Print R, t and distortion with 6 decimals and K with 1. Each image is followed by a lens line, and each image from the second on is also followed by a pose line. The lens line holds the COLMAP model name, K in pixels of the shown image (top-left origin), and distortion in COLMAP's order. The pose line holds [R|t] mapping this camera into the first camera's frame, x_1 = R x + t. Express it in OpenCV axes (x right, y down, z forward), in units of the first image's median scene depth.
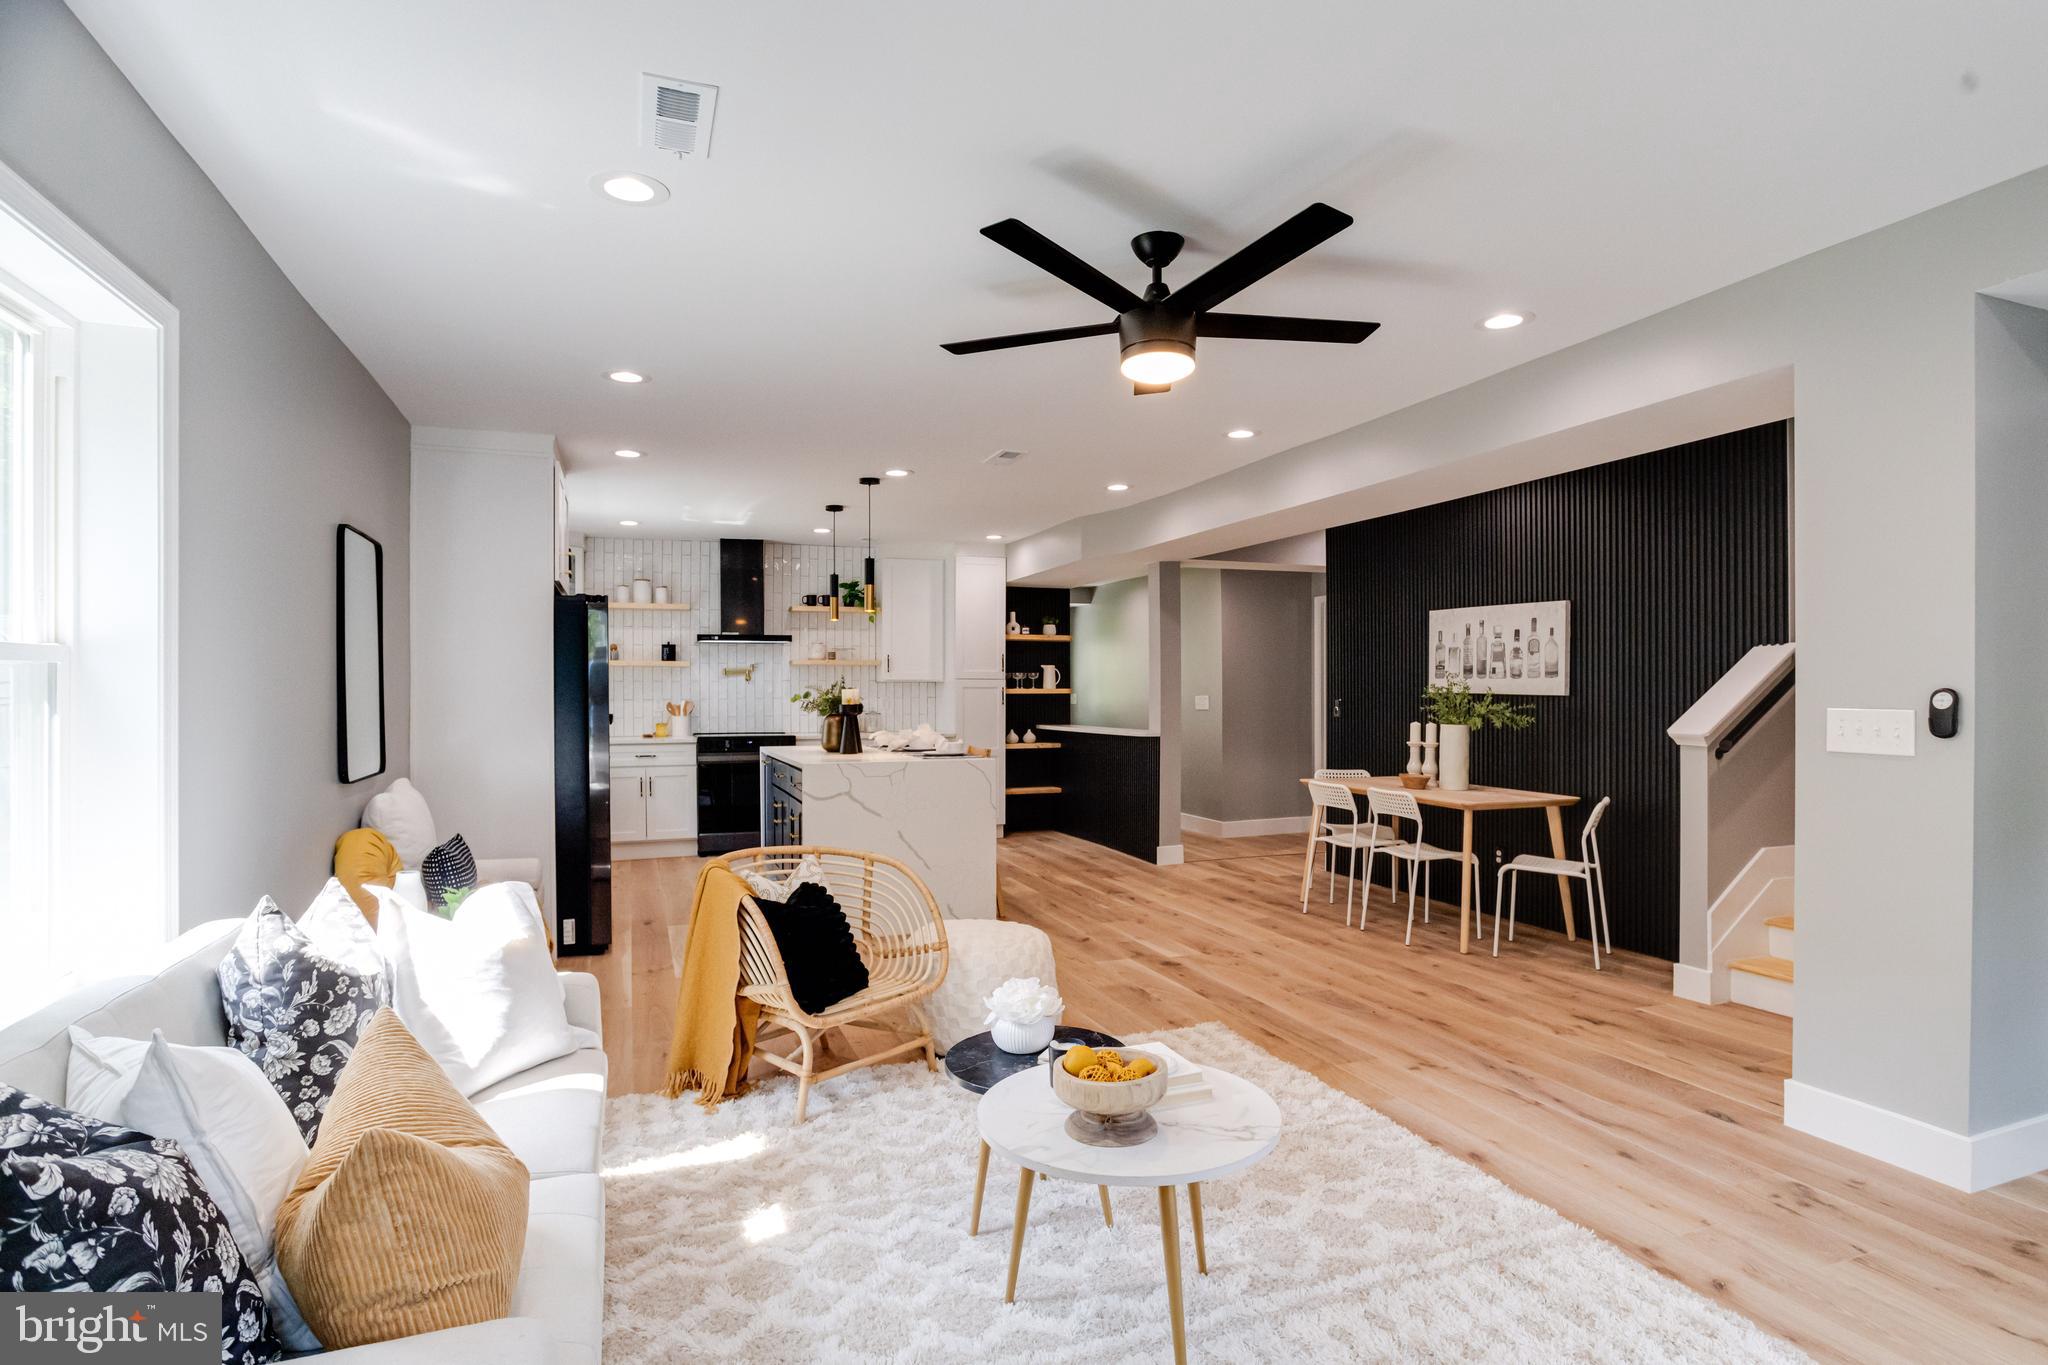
lens RADIAL K [[1036.2, 0, 1019.5], [0, 1036.2, 699.0], [0, 0, 1]] dist [-0.039254, 0.015811]
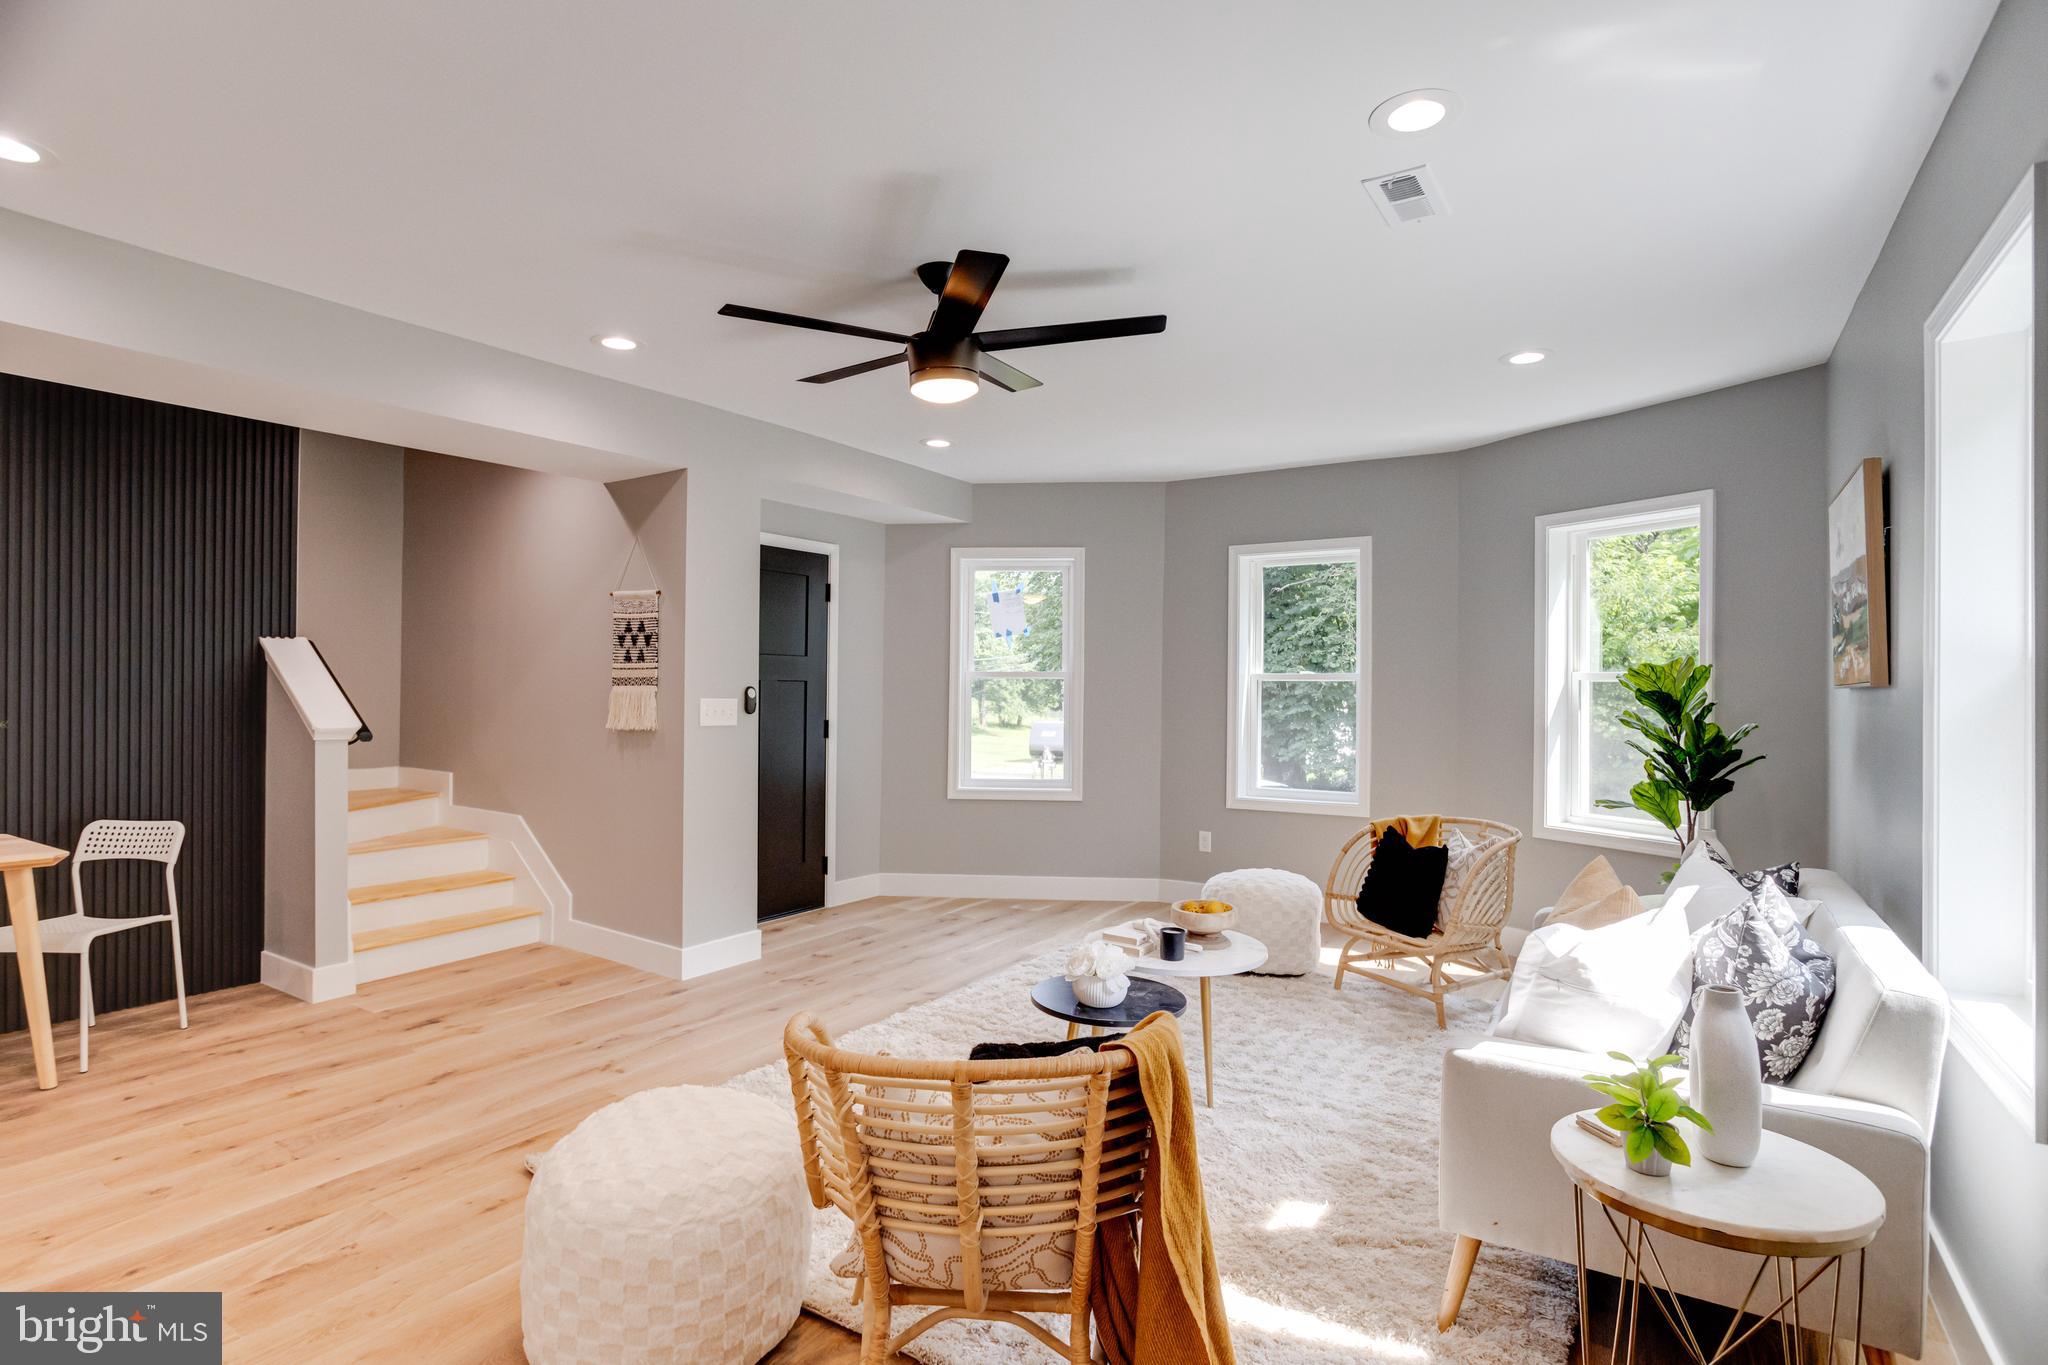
lens RADIAL K [[1036.6, 0, 1014.3], [0, 1036.6, 685.1], [0, 0, 1]] dist [-0.038965, 0.014920]
pose [[-0.594702, 0.000477, 0.803946, -0.427155], [-0.001806, 0.999997, -0.001929, -0.005140], [-0.803944, -0.002599, -0.594699, 0.871868]]
